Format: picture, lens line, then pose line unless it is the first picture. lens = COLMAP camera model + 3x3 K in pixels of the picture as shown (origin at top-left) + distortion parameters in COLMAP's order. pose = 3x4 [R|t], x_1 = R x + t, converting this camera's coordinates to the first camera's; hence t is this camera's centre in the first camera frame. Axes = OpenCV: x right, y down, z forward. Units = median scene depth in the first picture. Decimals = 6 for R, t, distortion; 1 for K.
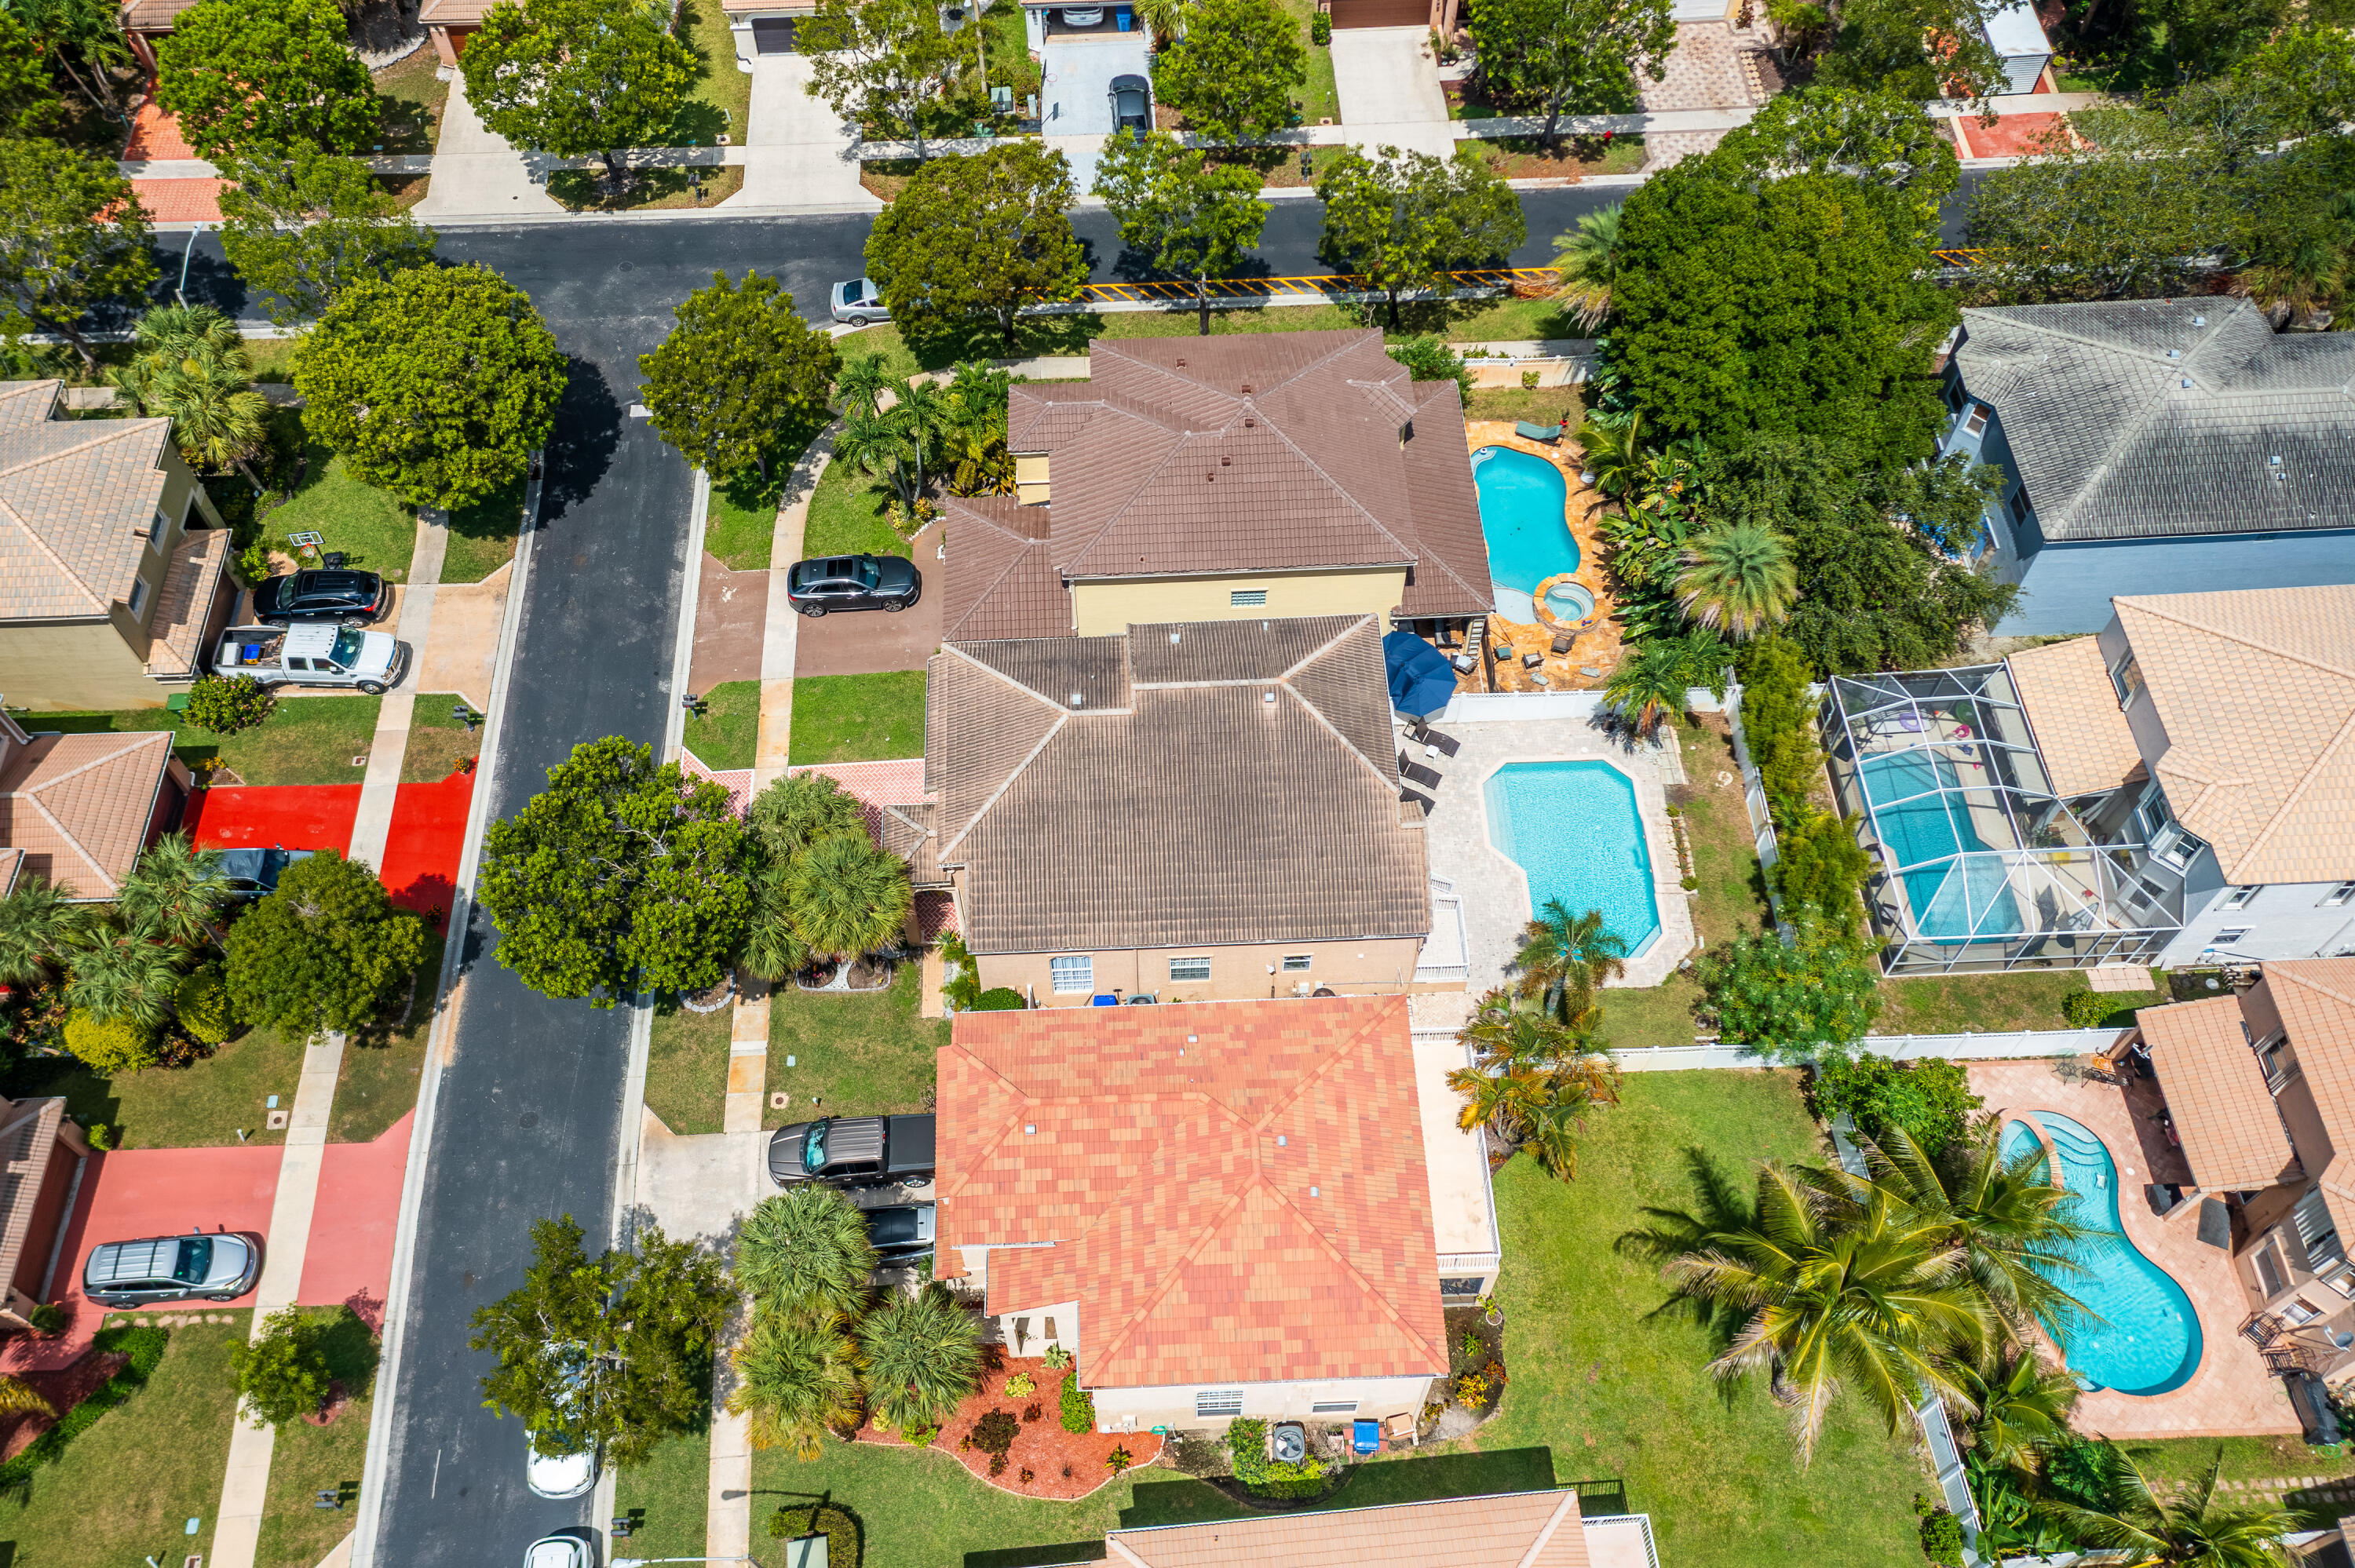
lens RADIAL K [[1909.7, 0, 1165.0], [0, 1909.7, 780.3], [0, 0, 1]] dist [-0.006163, 0.048881]
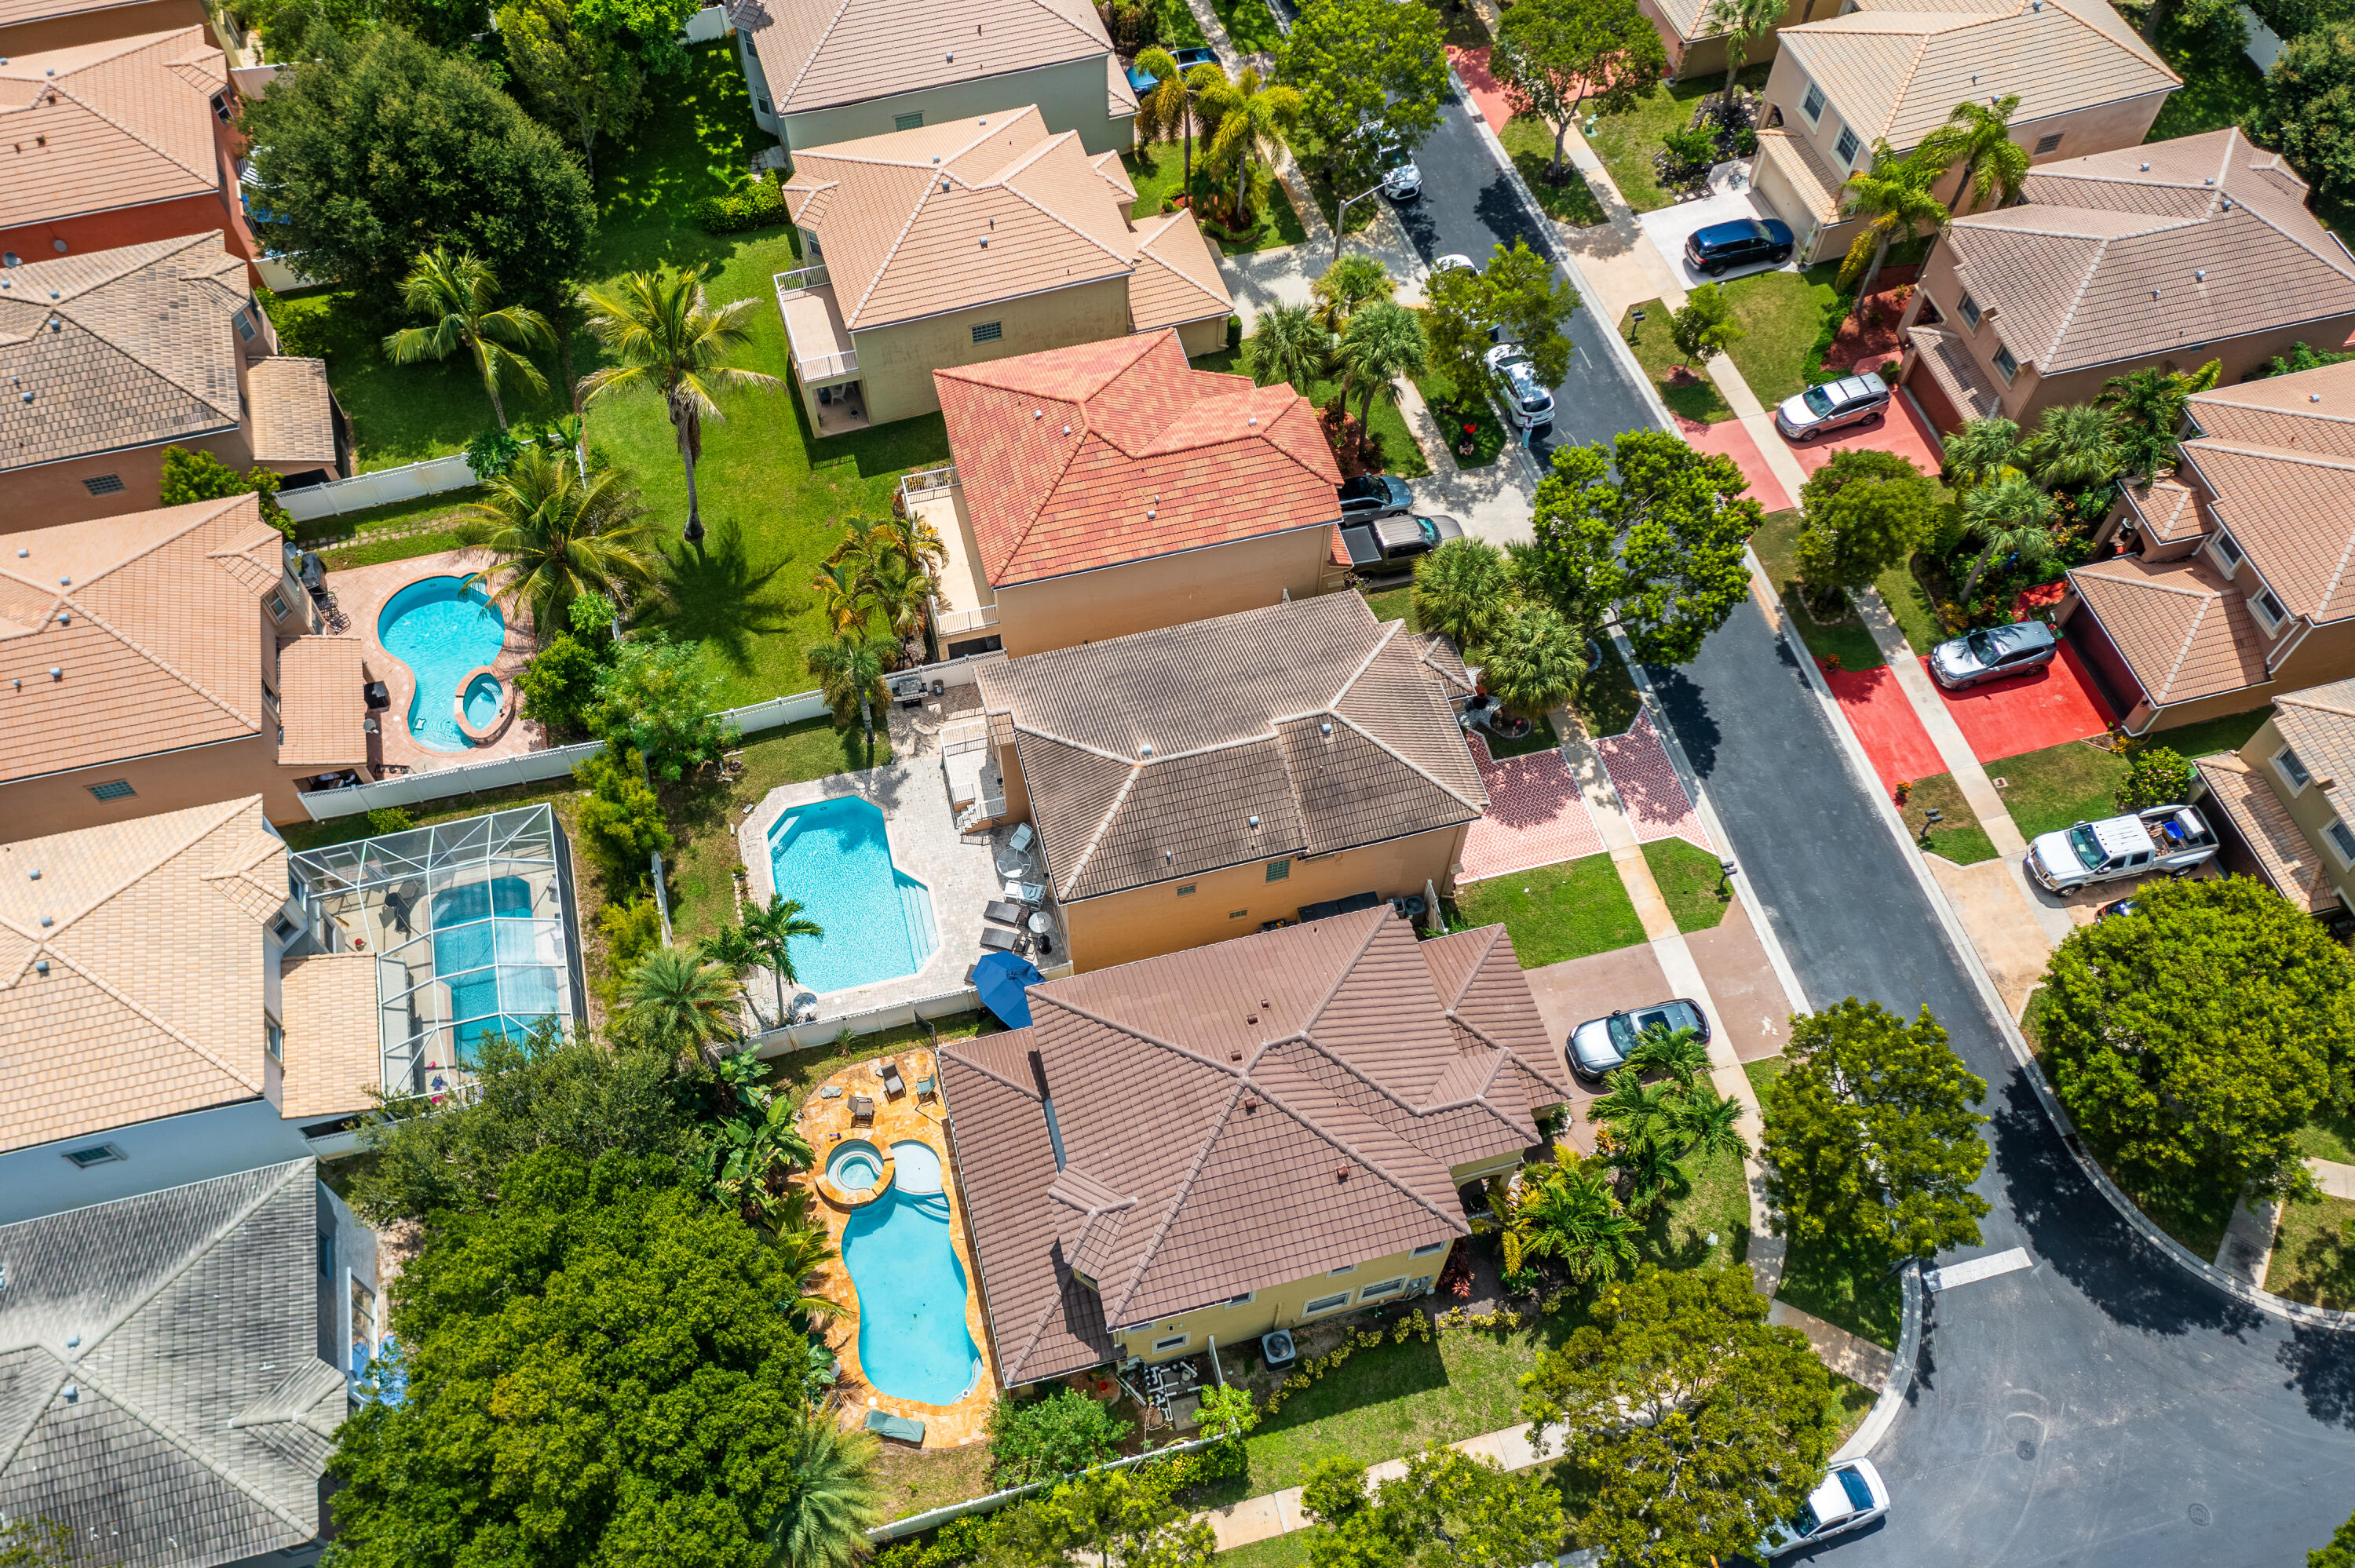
lens RADIAL K [[1853.5, 0, 1182.7], [0, 1853.5, 787.8], [0, 0, 1]] dist [0.025331, 0.003653]
pose [[-0.976687, 0.185608, -0.107853, 0.127155], [-0.177532, -0.415924, 0.891902, -0.840136], [0.120686, 0.890257, 0.439178, 0.497246]]
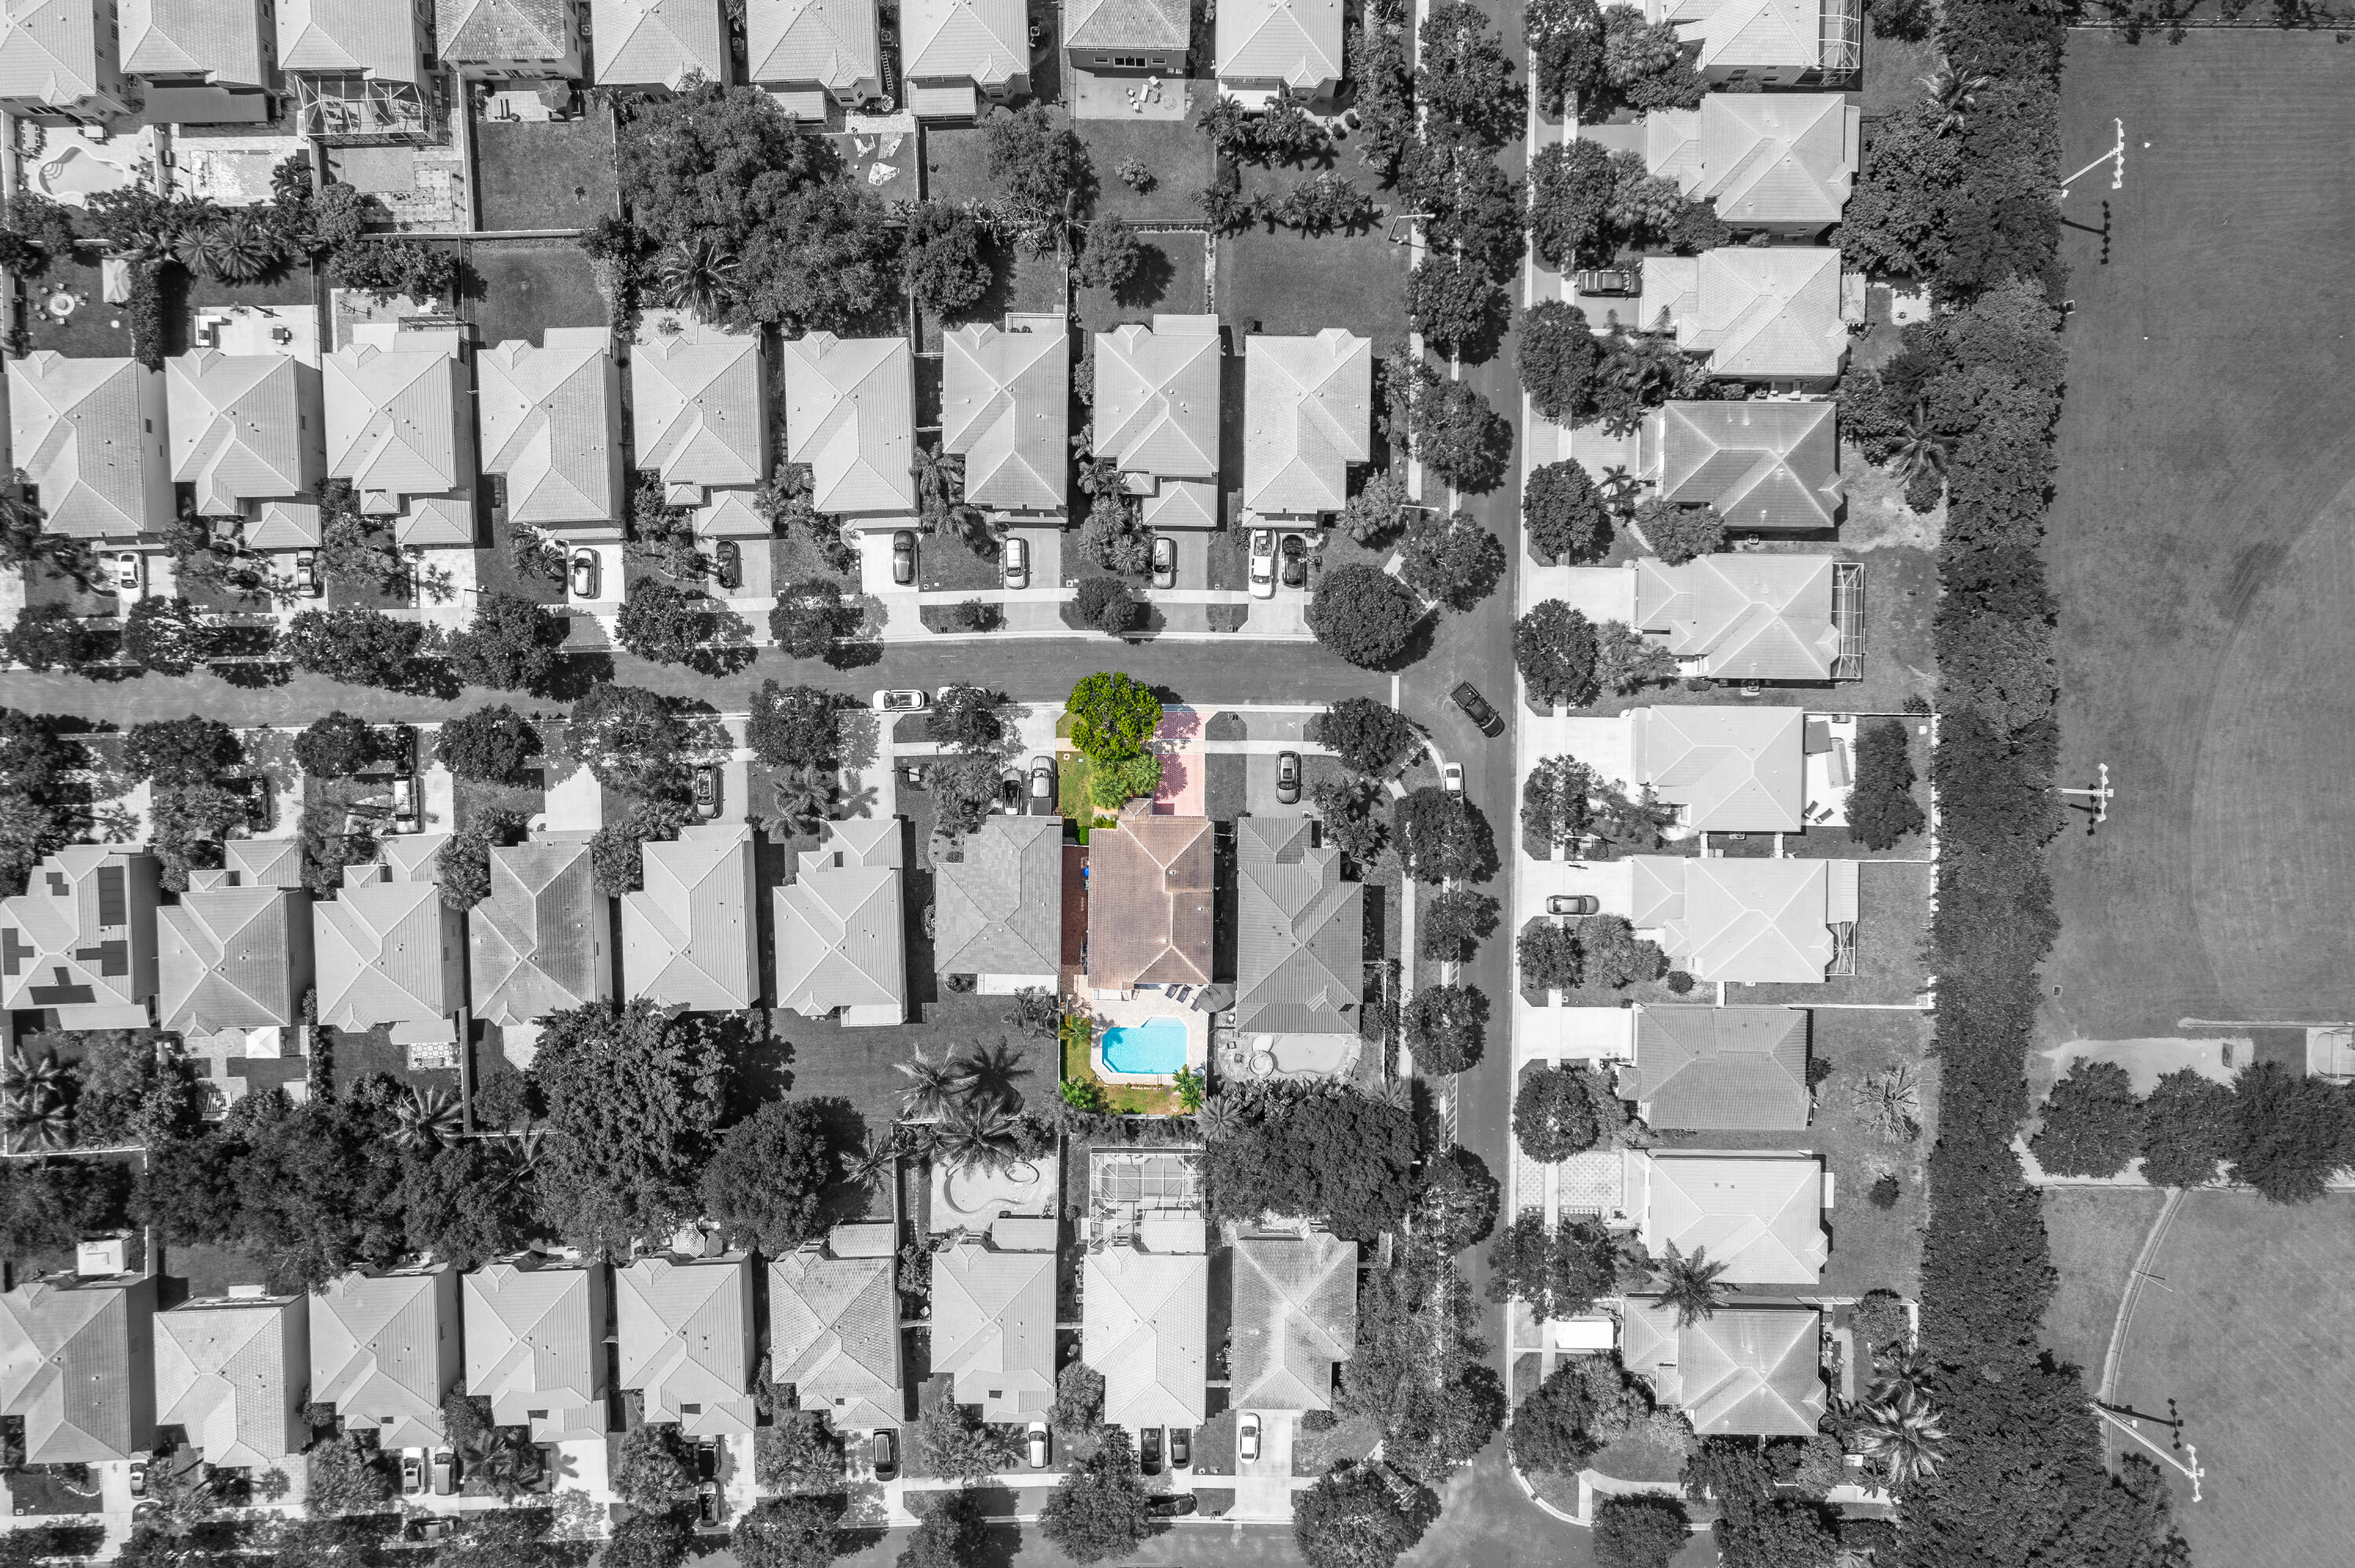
lens RADIAL K [[1853.5, 0, 1182.7], [0, 1853.5, 787.8], [0, 0, 1]] dist [0.025331, 0.003653]
pose [[-0.059995, 0.997928, 0.023242, -0.205840], [-0.838988, -0.063027, 0.540488, -1.339012], [0.540833, 0.012927, 0.841031, -1.130674]]
